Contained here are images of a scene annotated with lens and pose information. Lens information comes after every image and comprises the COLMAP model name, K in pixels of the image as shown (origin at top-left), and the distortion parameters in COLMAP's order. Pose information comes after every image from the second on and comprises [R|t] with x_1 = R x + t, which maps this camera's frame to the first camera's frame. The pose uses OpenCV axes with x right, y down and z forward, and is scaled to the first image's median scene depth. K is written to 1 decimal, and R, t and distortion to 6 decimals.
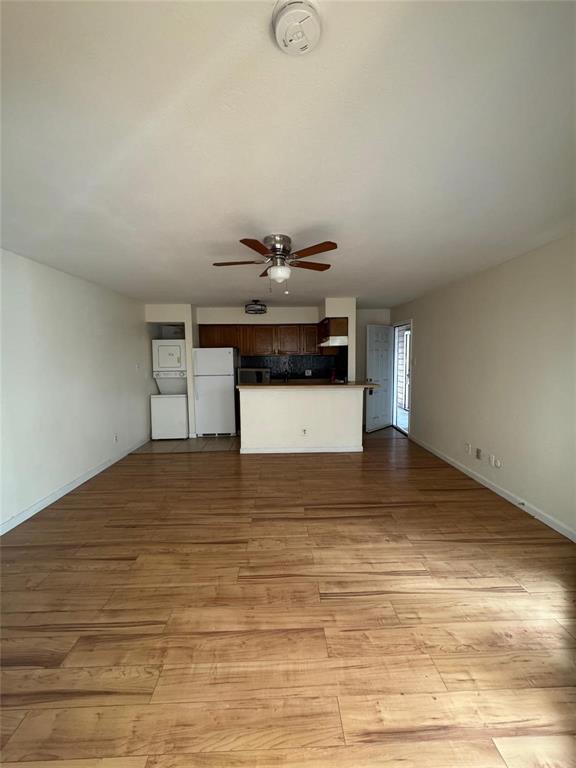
lens RADIAL K [[309.8, 0, 288.0], [0, 309.8, 384.0], [0, 0, 1]] dist [0.000507, 0.000032]
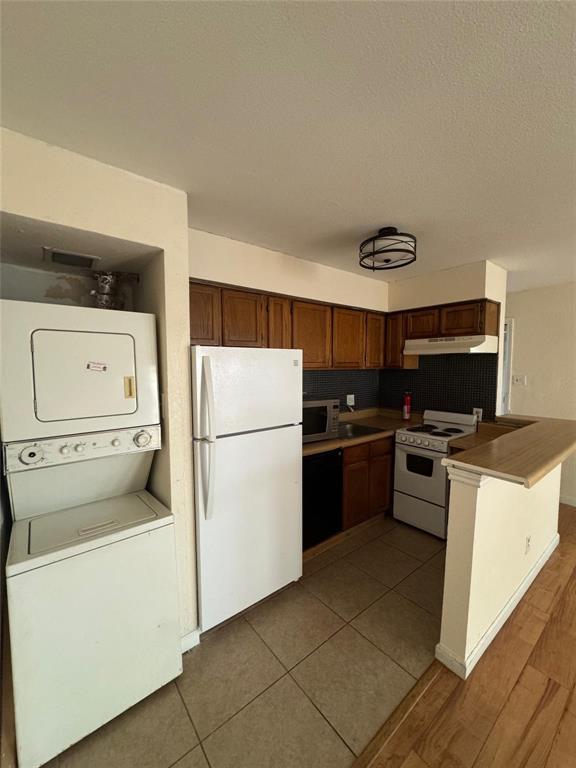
lens RADIAL K [[309.8, 0, 288.0], [0, 309.8, 384.0], [0, 0, 1]] dist [0.000507, 0.000032]
pose [[0.801345, -0.027757, 0.597558, -0.406378], [0.049126, 0.998602, -0.019494, -0.069122], [-0.596182, 0.044977, 0.801589, 0.711531]]
